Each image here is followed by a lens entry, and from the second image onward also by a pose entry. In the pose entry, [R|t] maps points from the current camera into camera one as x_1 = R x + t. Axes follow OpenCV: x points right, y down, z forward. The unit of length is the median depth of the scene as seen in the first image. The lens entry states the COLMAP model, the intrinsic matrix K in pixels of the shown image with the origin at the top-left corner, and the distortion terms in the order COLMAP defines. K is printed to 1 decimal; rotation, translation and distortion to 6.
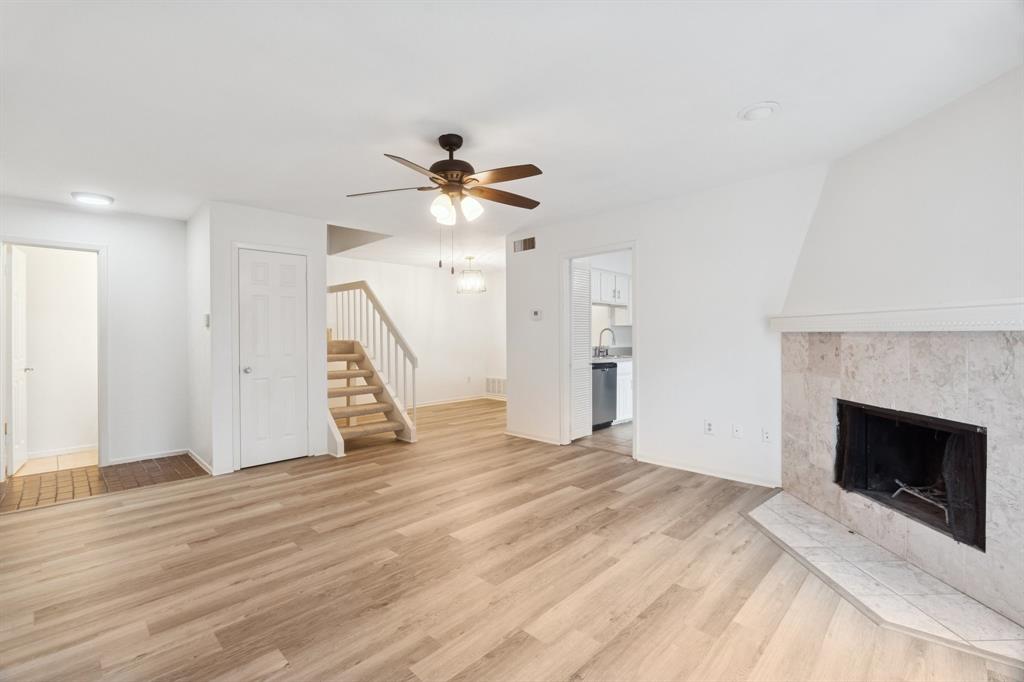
lens RADIAL K [[453.9, 0, 508.3], [0, 453.9, 339.6], [0, 0, 1]] dist [-0.014532, 0.003081]
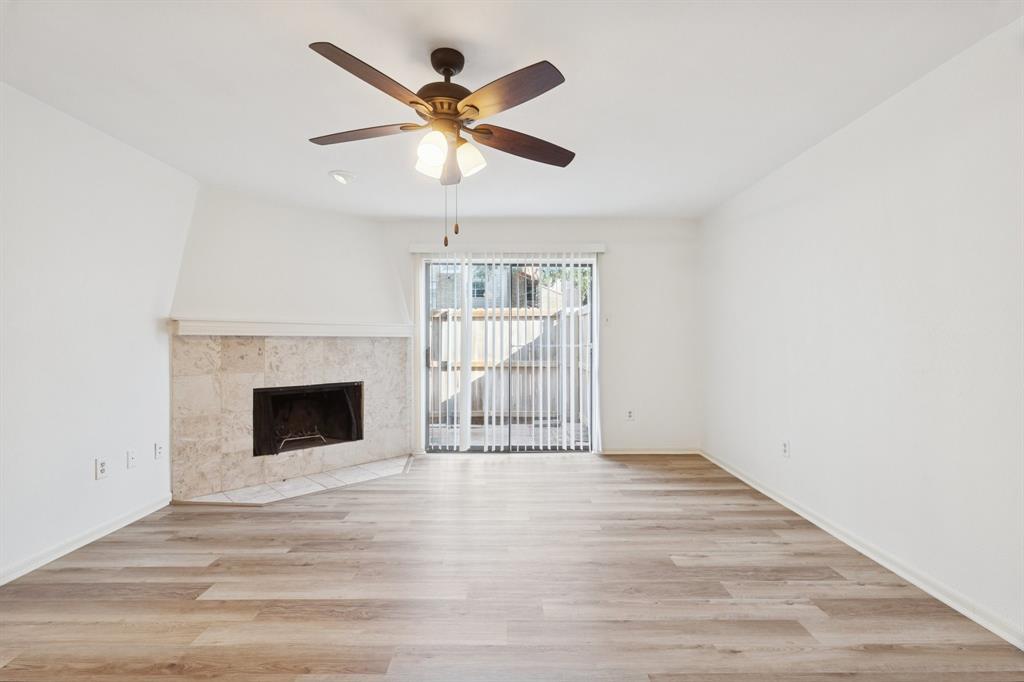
lens RADIAL K [[453.9, 0, 516.5], [0, 453.9, 339.0], [0, 0, 1]] dist [-0.014532, 0.003081]
pose [[-0.714843, 0.011090, 0.699197, -0.717760], [0.014673, 0.999892, -0.000858, 0.003265], [-0.699131, 0.009646, -0.714928, 1.469006]]
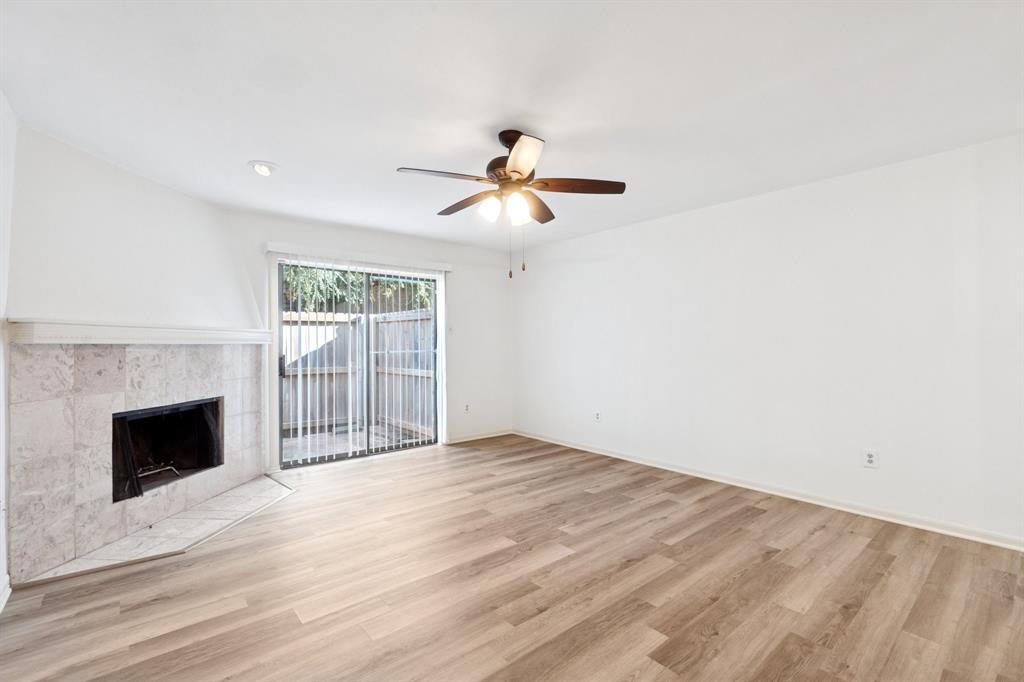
lens RADIAL K [[453.9, 0, 518.7], [0, 453.9, 342.6], [0, 0, 1]] dist [-0.014532, 0.003081]
pose [[-0.996841, 0.012145, 0.078488, -0.218184], [0.012825, 0.999884, 0.008174, -0.018265], [-0.078380, 0.009155, -0.996882, 1.986475]]
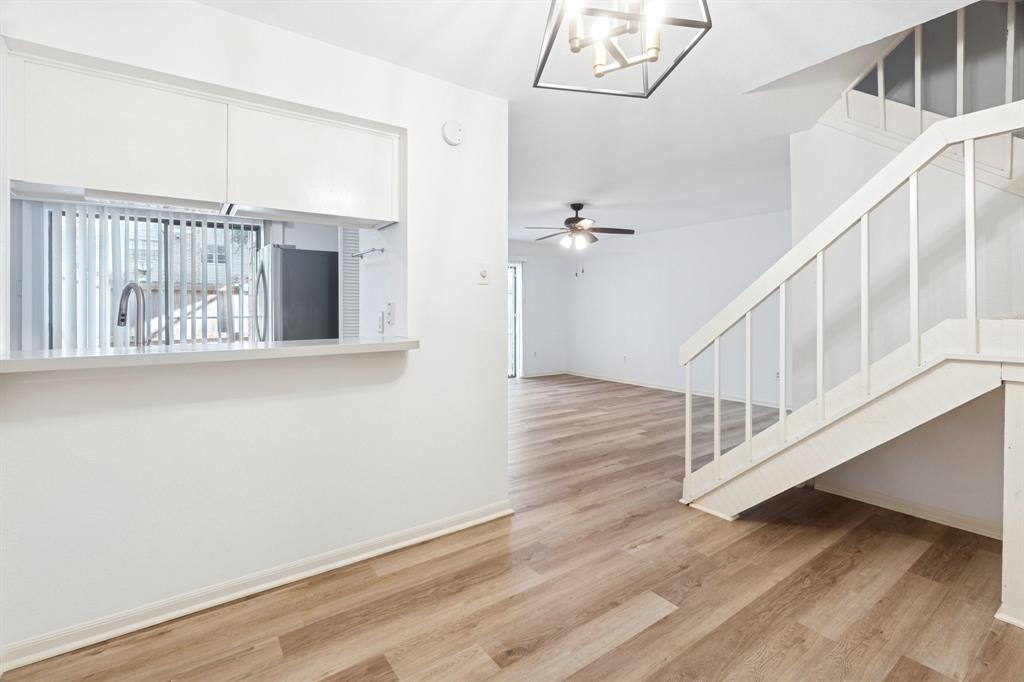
lens RADIAL K [[453.9, 0, 519.4], [0, 453.9, 312.3], [0, 0, 1]] dist [-0.014532, 0.003081]
pose [[-0.987377, 0.005284, 0.158297, -0.191246], [0.006832, 0.999934, 0.009236, -0.015644], [-0.158238, 0.010201, -0.987348, 2.961864]]
